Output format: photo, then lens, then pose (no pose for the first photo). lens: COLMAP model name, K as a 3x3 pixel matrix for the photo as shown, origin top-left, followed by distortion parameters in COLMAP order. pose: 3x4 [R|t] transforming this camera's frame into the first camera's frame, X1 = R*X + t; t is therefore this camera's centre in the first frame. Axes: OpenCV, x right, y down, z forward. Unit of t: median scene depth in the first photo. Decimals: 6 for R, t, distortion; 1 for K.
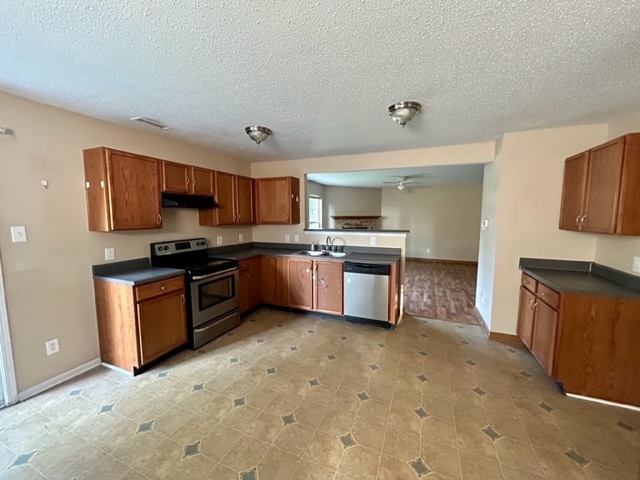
lens RADIAL K [[254.4, 0, 321.1], [0, 254.4, 239.9], [0, 0, 1]] dist [0.001092, 0.000273]
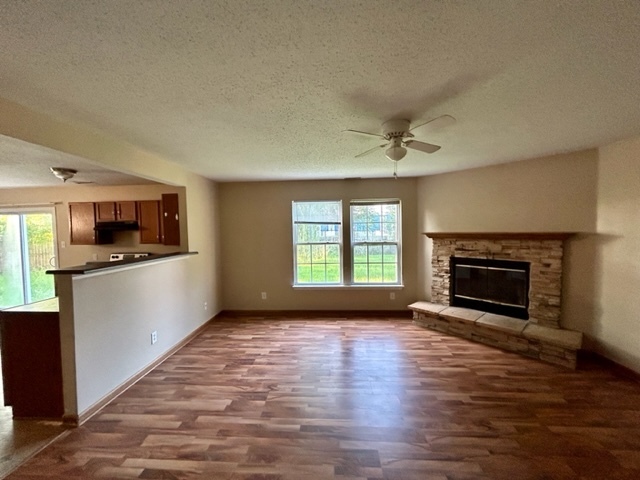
lens RADIAL K [[254.4, 0, 320.9], [0, 254.4, 237.5], [0, 0, 1]] dist [0.001092, 0.000273]
pose [[0.331896, 0.029301, -0.942861, 1.342823], [-0.075292, 0.997151, 0.004485, -0.196454], [0.940306, 0.069501, 0.333157, 1.743238]]
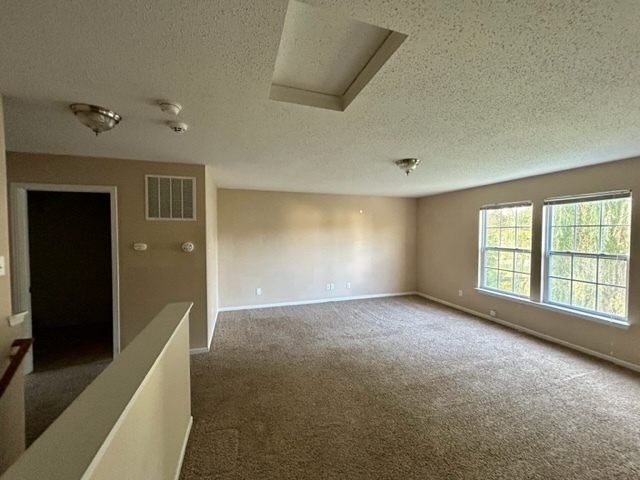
lens RADIAL K [[254.4, 0, 318.9], [0, 254.4, 240.9], [0, 0, 1]] dist [0.001092, 0.000273]
pose [[-0.764198, 0.012304, -0.644864, 1.639929], [-0.069974, 0.992335, 0.101857, -0.276805], [0.641175, 0.122963, -0.757480, 2.718946]]
